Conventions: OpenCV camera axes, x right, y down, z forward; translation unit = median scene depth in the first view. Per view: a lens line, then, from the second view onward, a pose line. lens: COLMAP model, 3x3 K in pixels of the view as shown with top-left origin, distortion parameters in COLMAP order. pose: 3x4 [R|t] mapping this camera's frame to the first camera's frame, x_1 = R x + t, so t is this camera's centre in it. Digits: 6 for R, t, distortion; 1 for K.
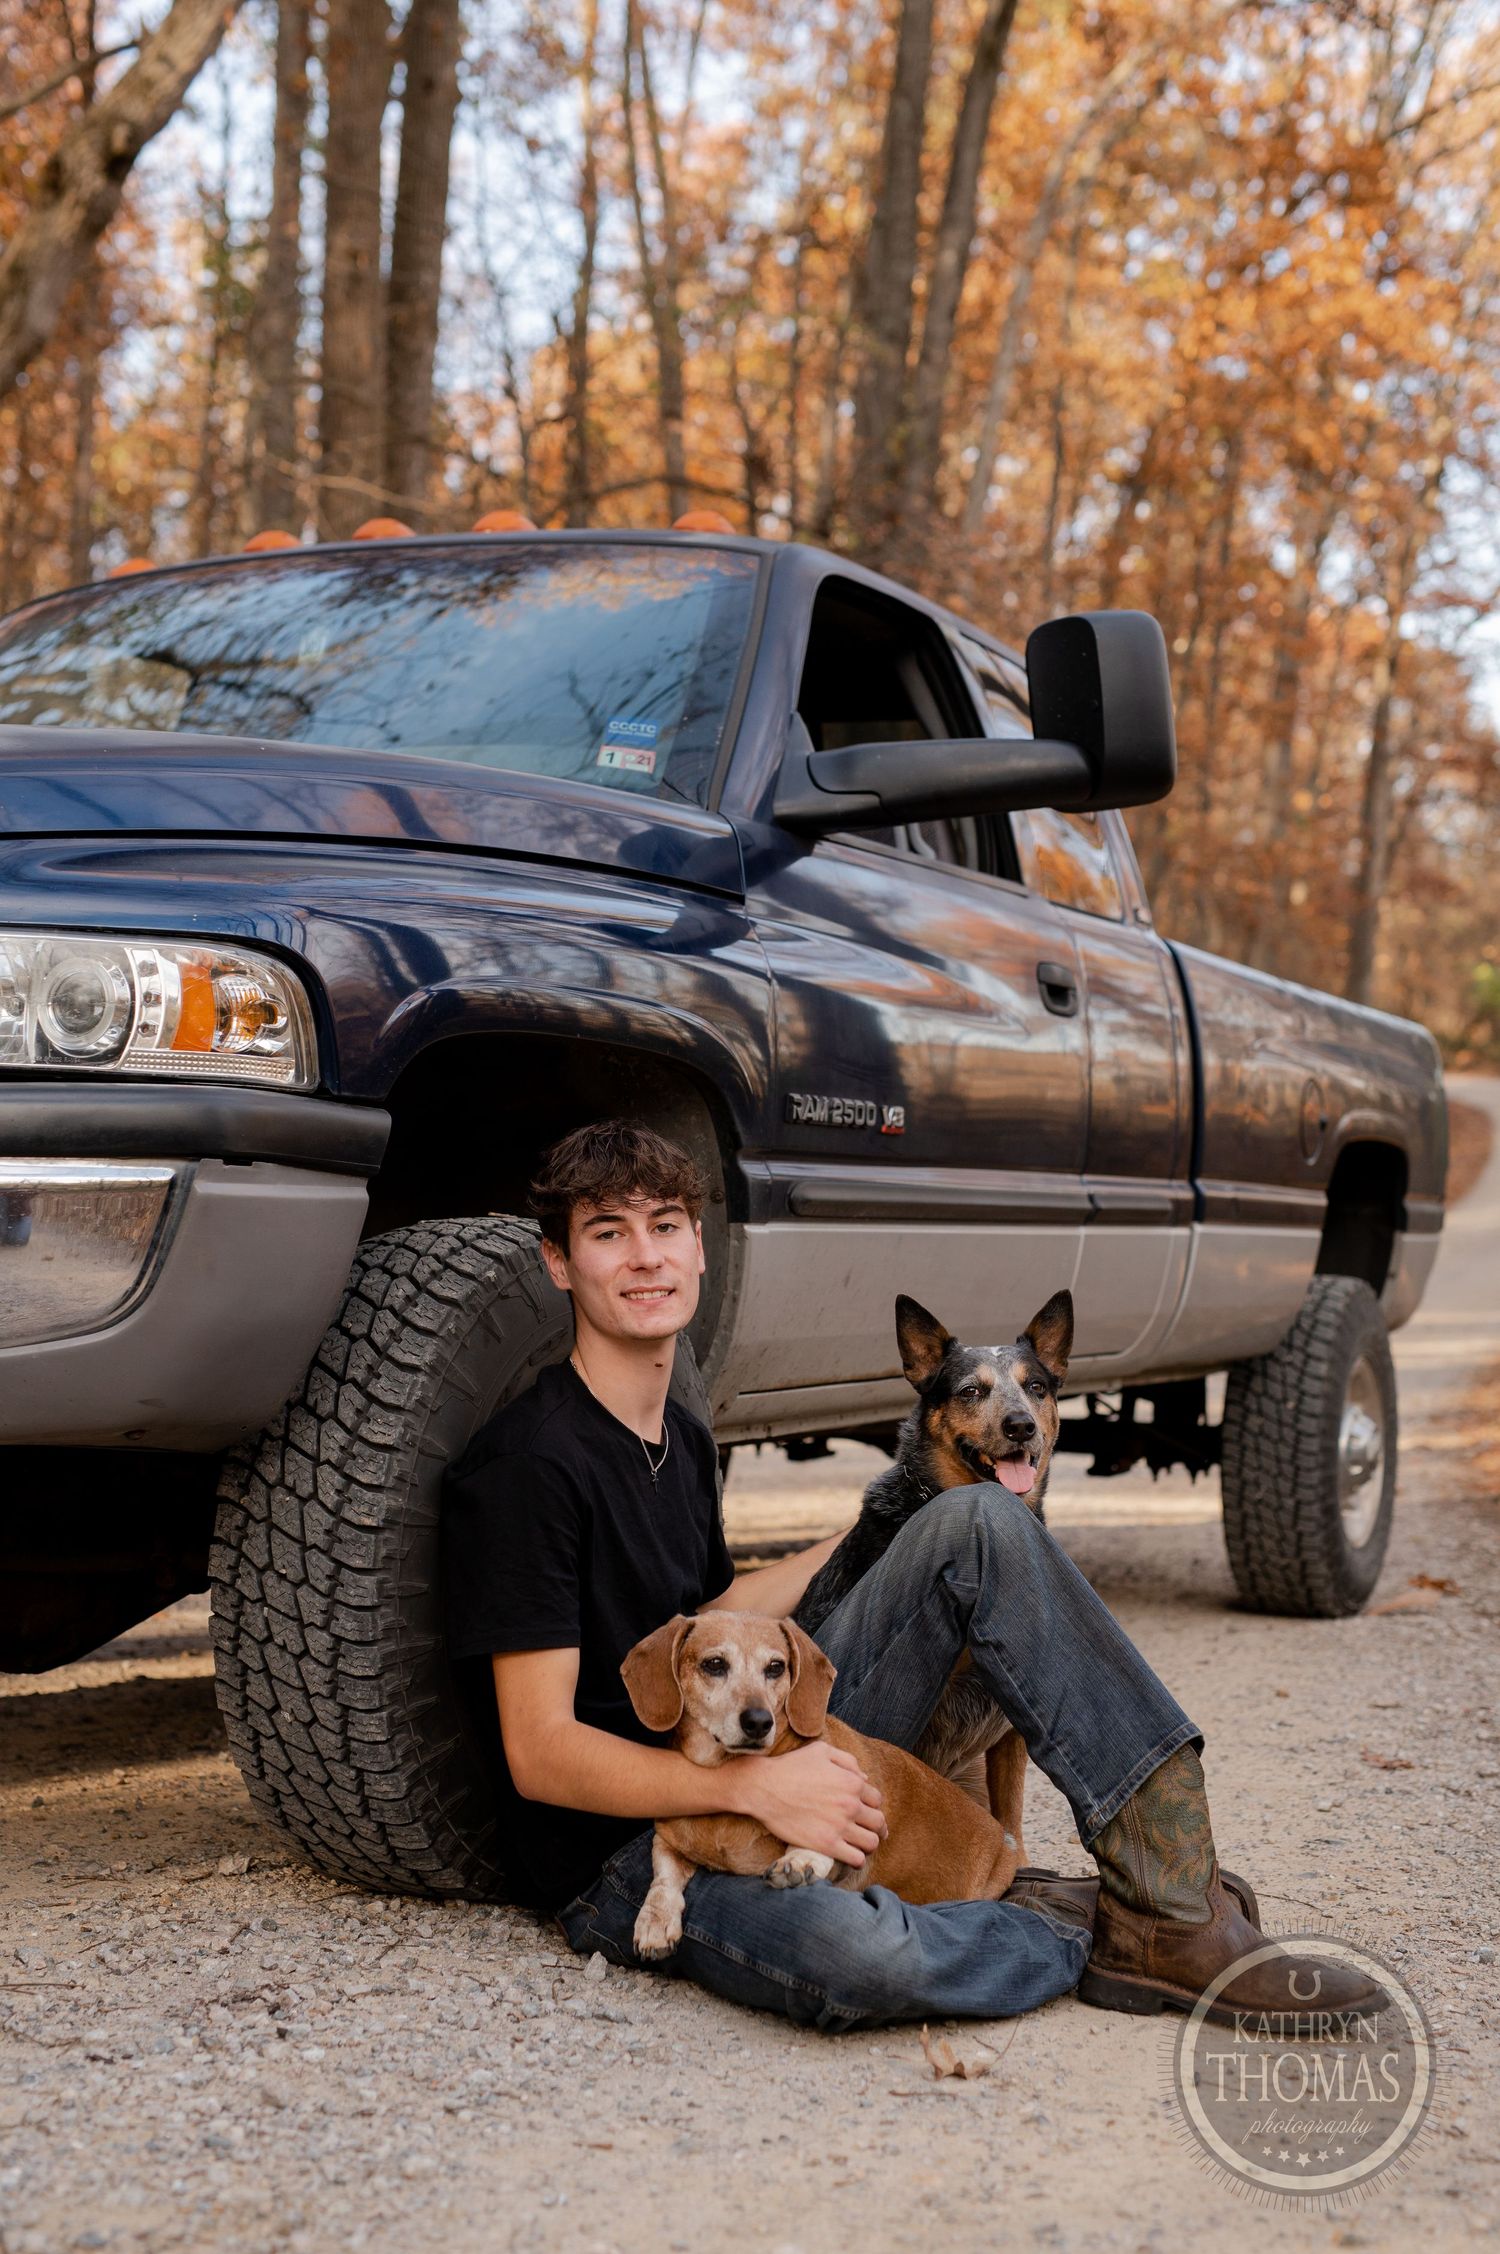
lens RADIAL K [[3131.3, 0, 704.6], [0, 3131.3, 1130.6], [0, 0, 1]] dist [0.010254, 0.029341]
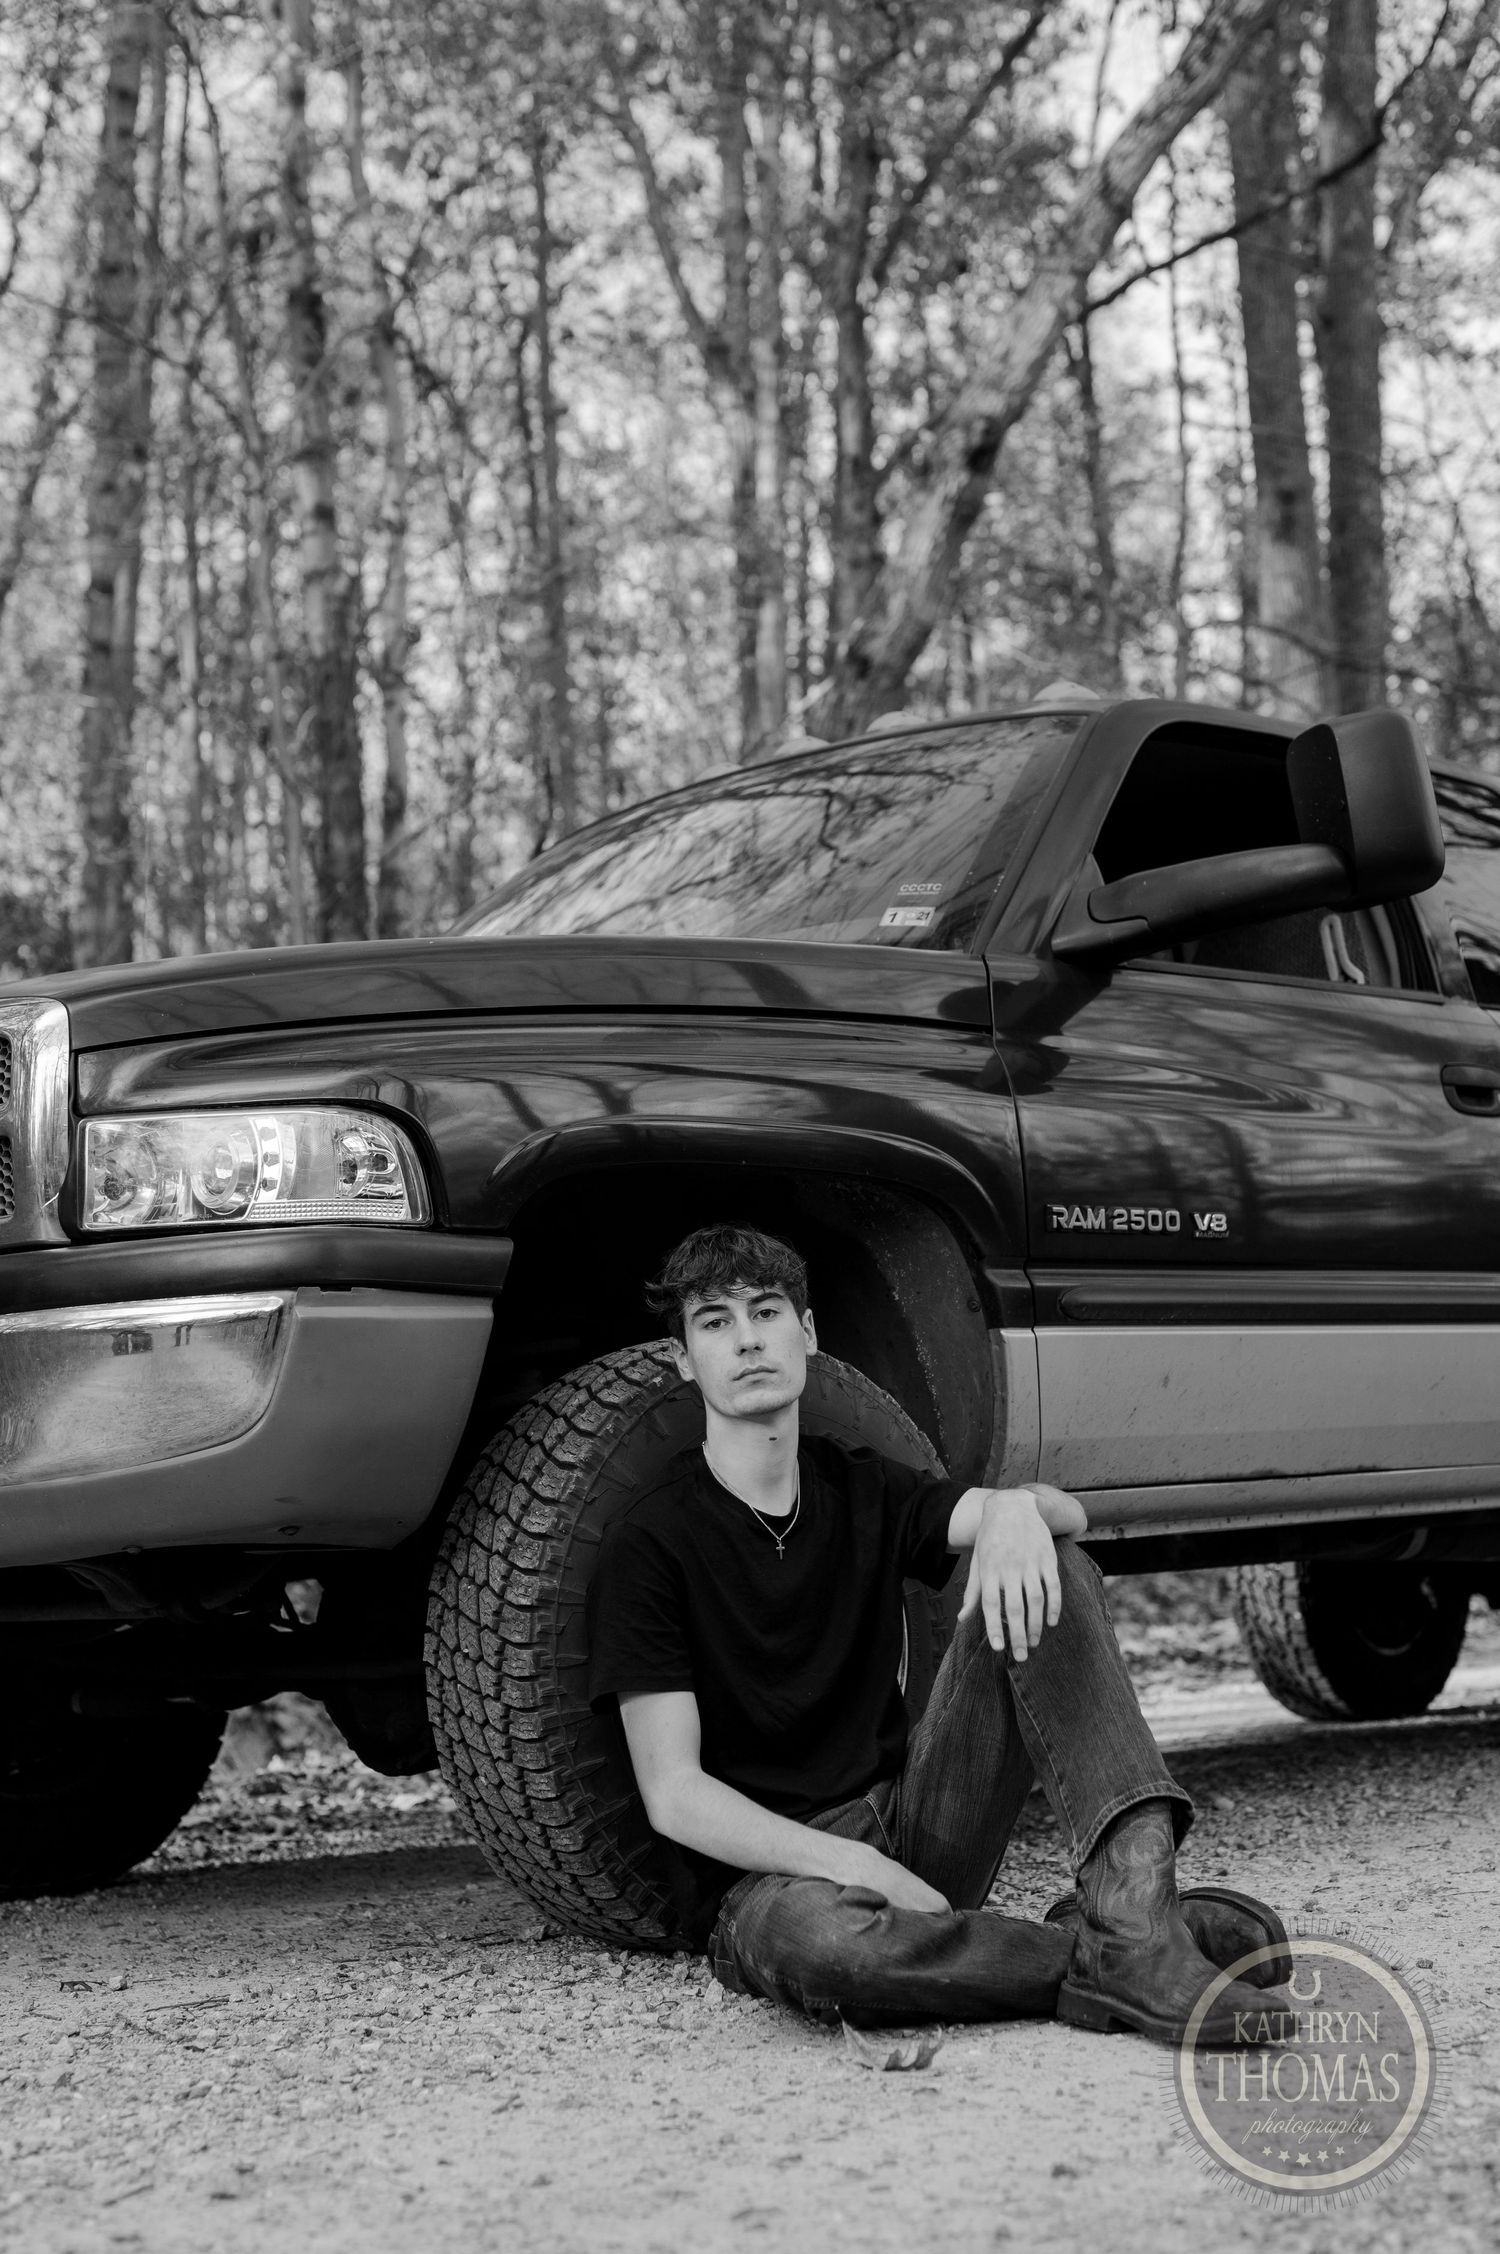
lens RADIAL K [[3131.3, 0, 704.6], [0, 3131.3, 1130.6], [0, 0, 1]] dist [0.010254, 0.029341]
pose [[0.931137, -0.110698, -0.347462, 0.360148], [0.081884, 0.991950, -0.096592, 0.069708], [0.355358, 0.061489, 0.932706, -0.042080]]
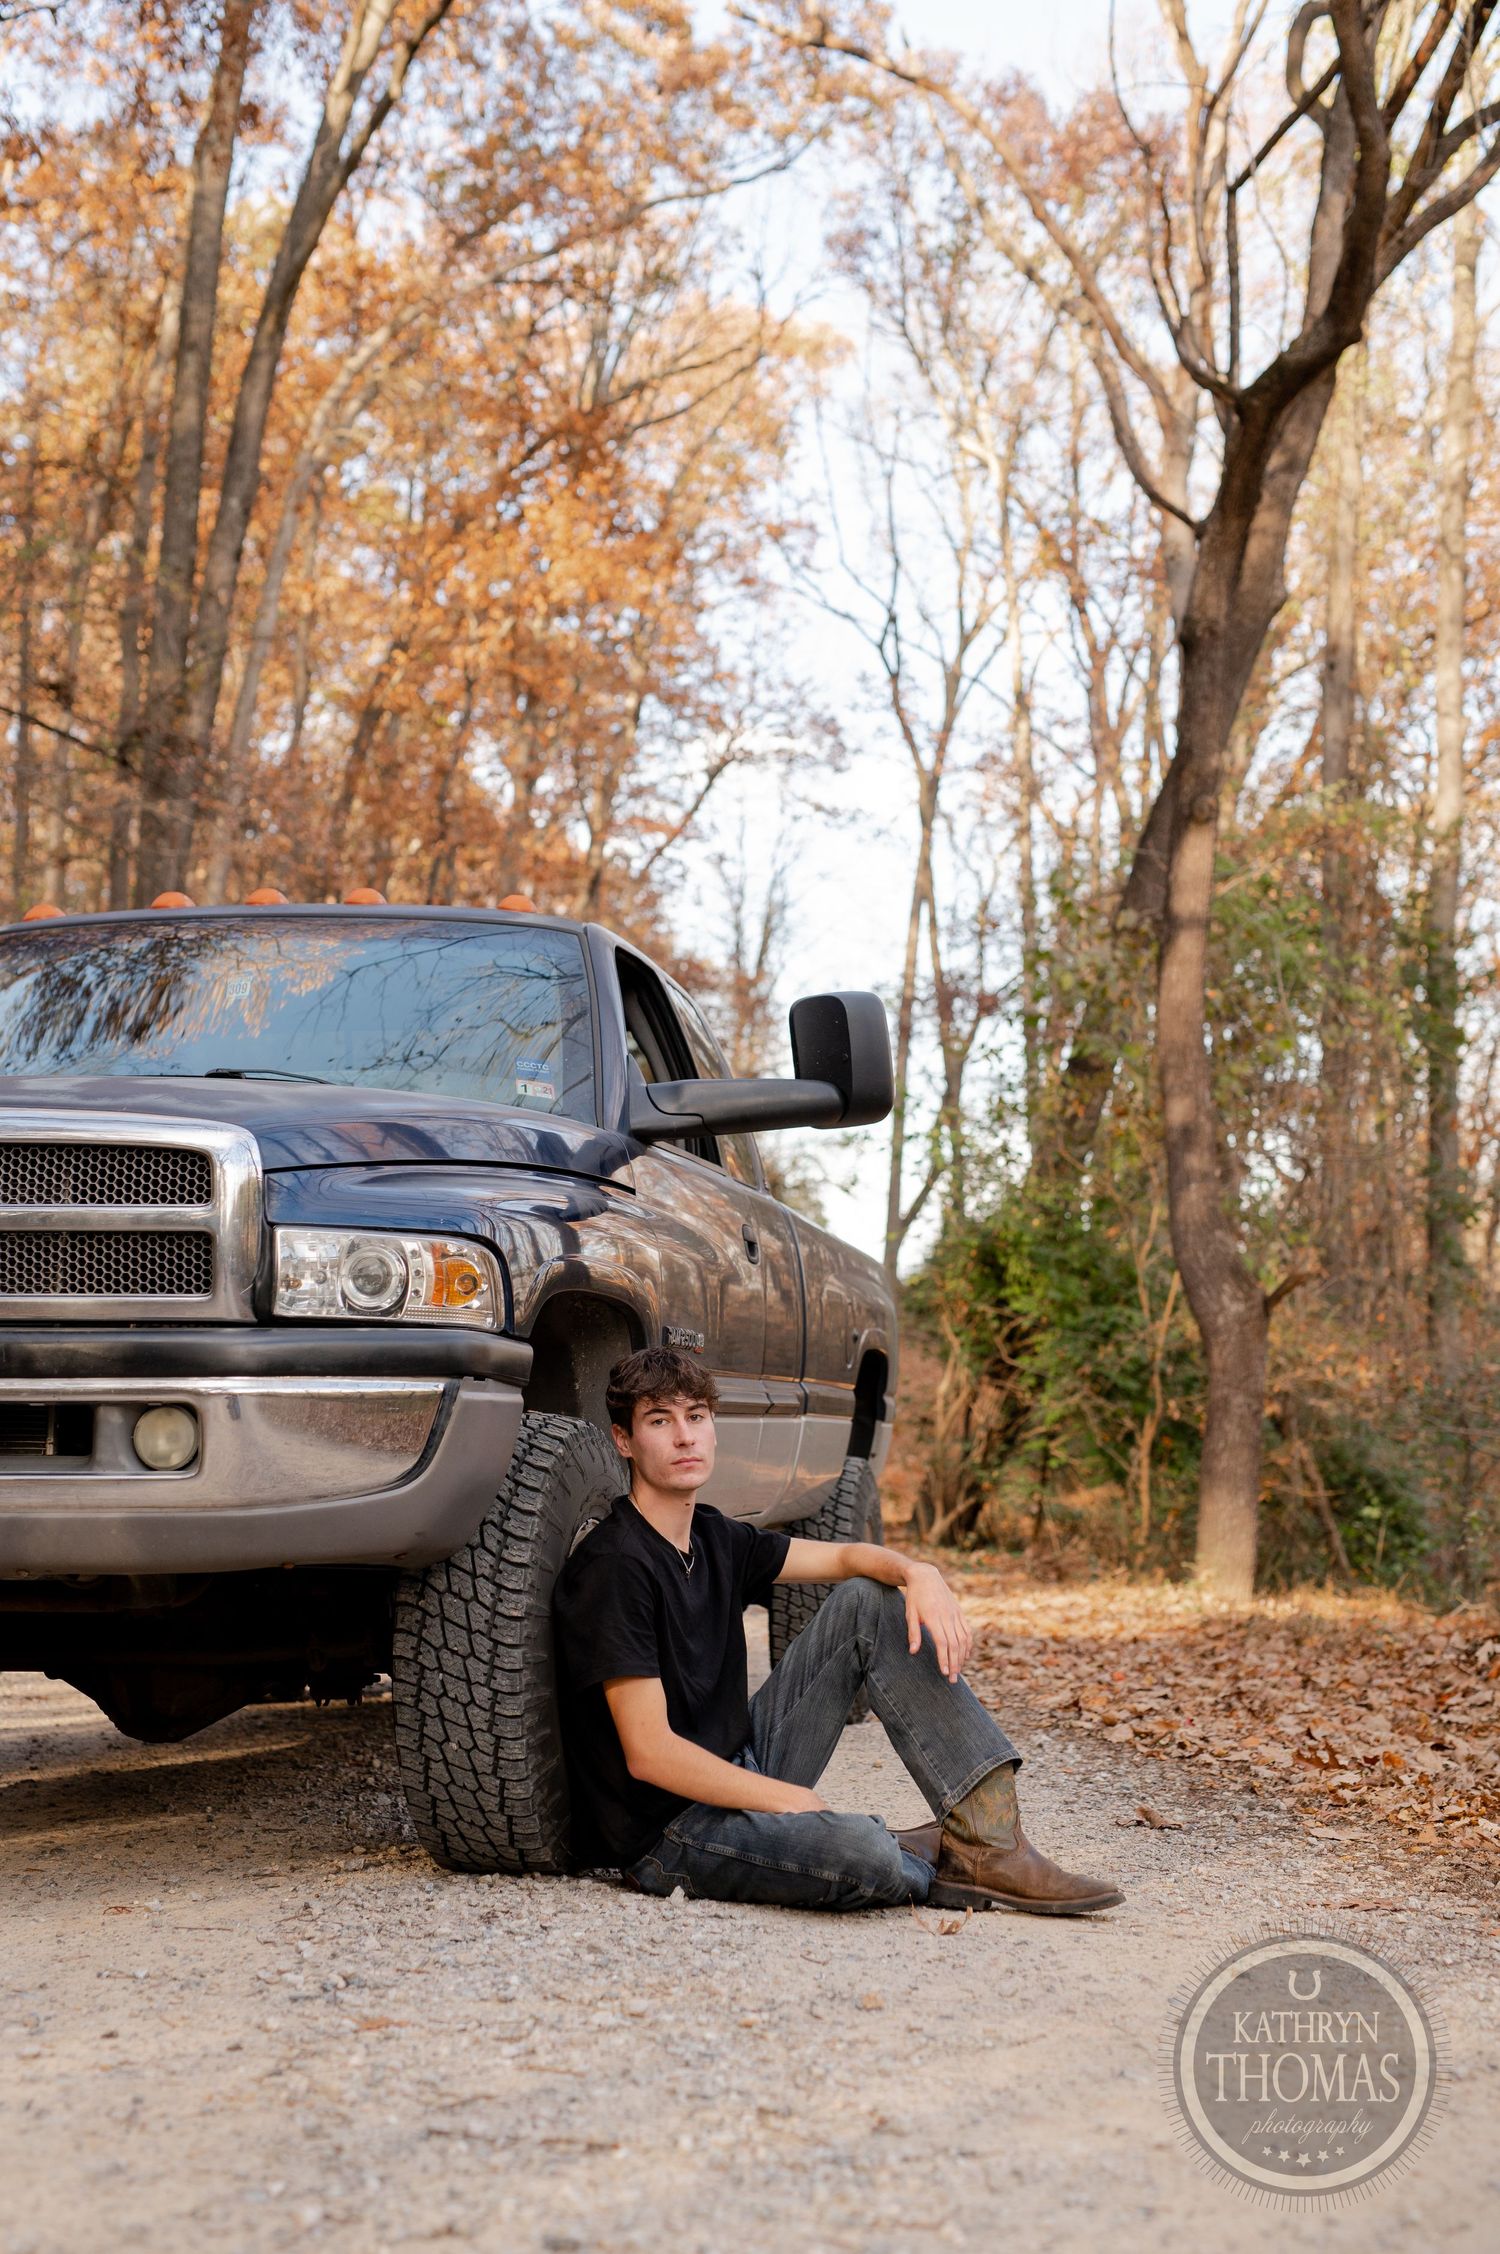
lens RADIAL K [[3131.3, 0, 704.6], [0, 3131.3, 1130.6], [0, 0, 1]] dist [0.010254, 0.029341]
pose [[0.965742, 0.016187, 0.258998, -0.411975], [-0.000053, 0.998065, -0.062180, -0.015124], [-0.259504, 0.060036, 0.963874, -0.503747]]
